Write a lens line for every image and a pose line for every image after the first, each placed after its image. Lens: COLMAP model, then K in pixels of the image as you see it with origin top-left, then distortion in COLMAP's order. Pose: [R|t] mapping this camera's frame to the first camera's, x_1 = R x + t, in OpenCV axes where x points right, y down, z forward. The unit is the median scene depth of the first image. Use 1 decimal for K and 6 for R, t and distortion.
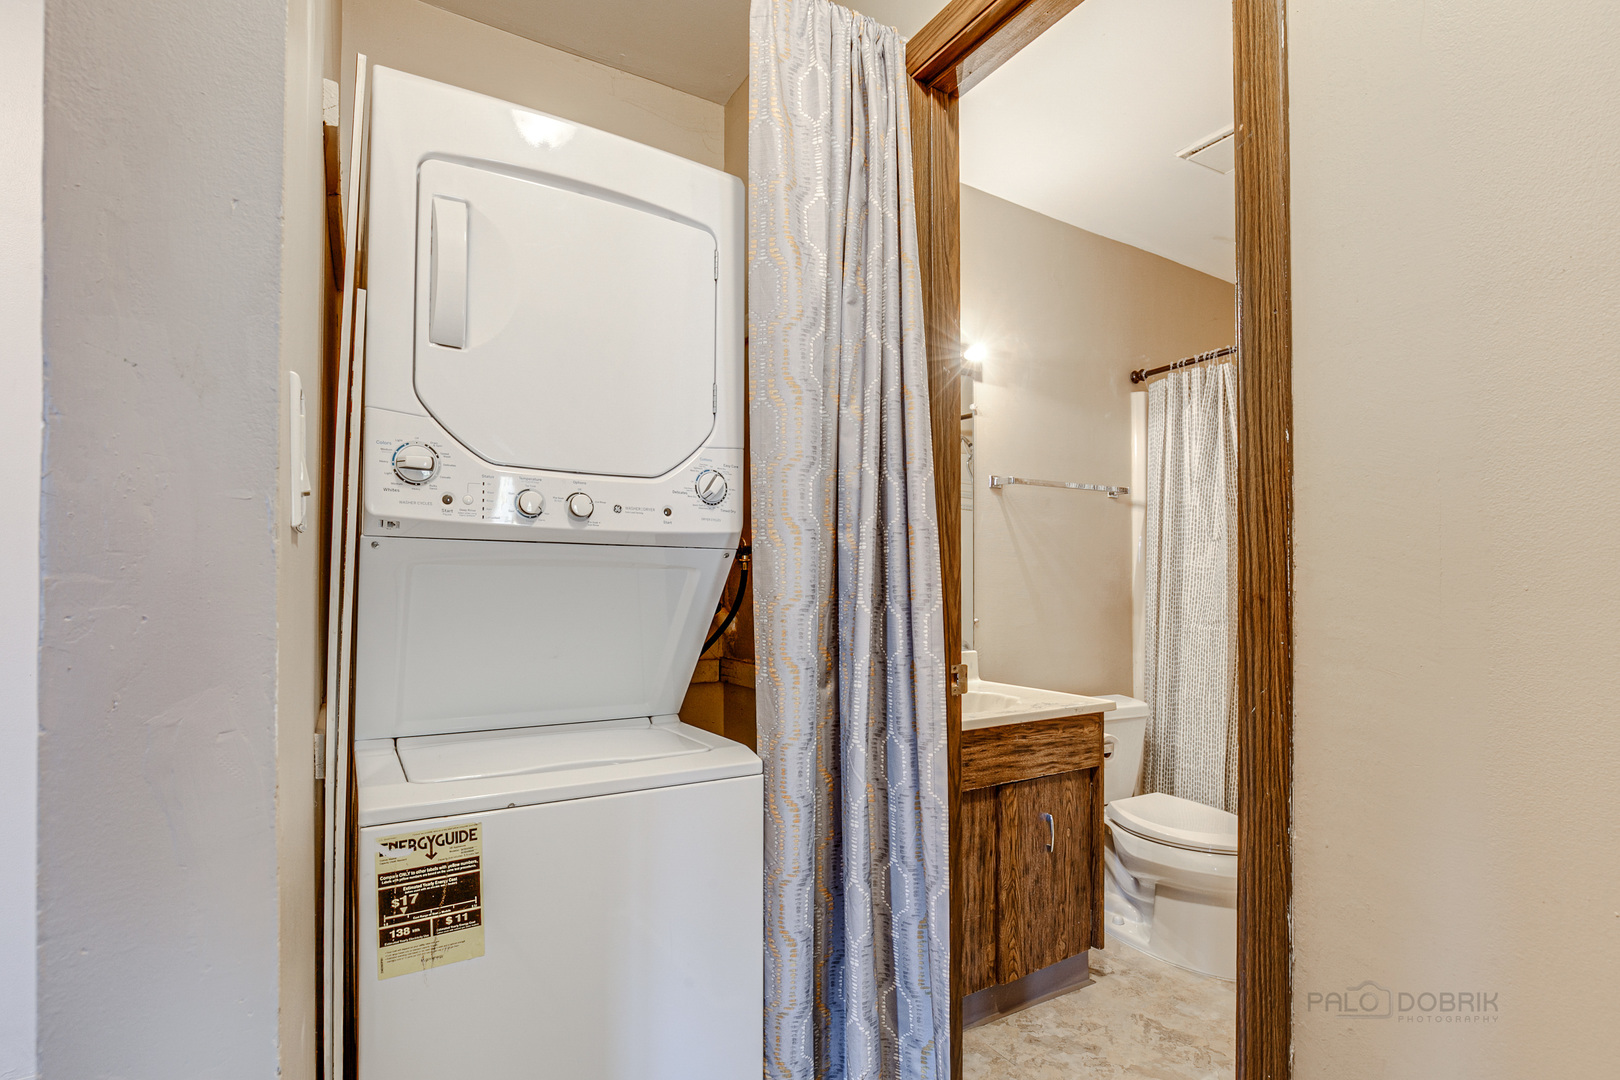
lens RADIAL K [[781.1, 0, 830.2], [0, 781.1, 580.0], [0, 0, 1]] dist [-0.015564, -0.000155]
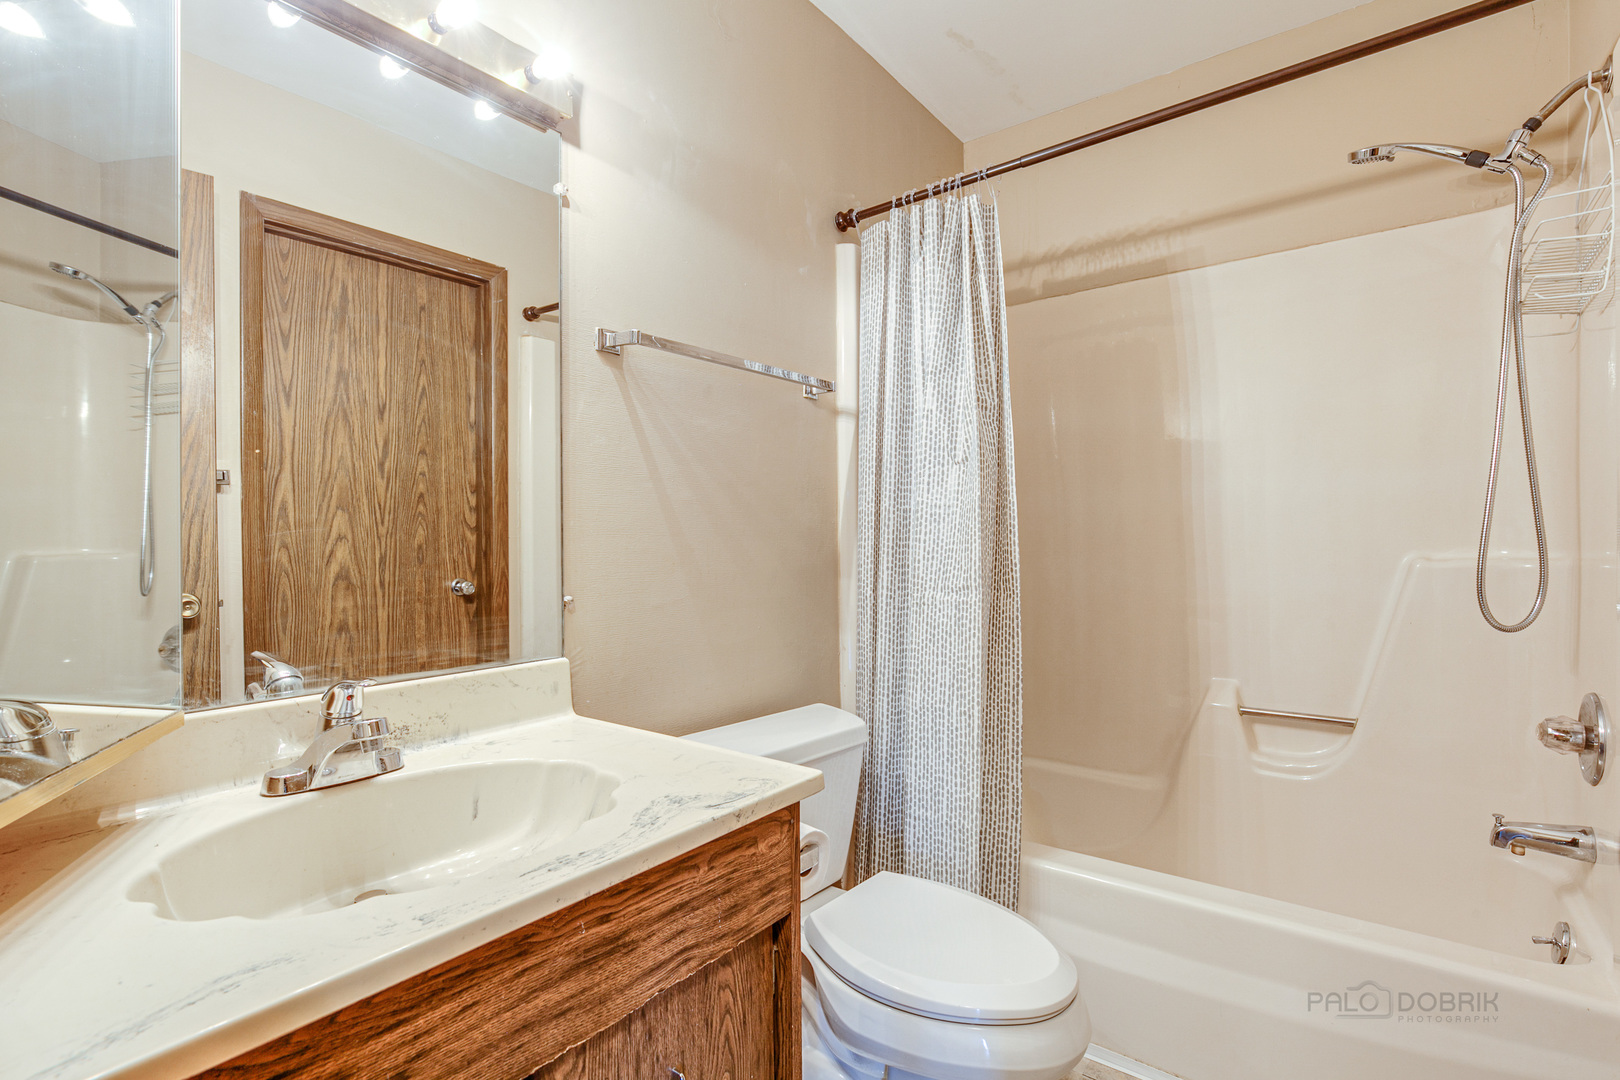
lens RADIAL K [[781.1, 0, 809.4], [0, 781.1, 542.2], [0, 0, 1]] dist [-0.015564, -0.000155]
pose [[0.938182, -0.006174, 0.346087, 0.145085], [0.002375, 0.999932, 0.011400, 0.007564], [-0.346134, -0.009873, 0.938133, 0.415086]]
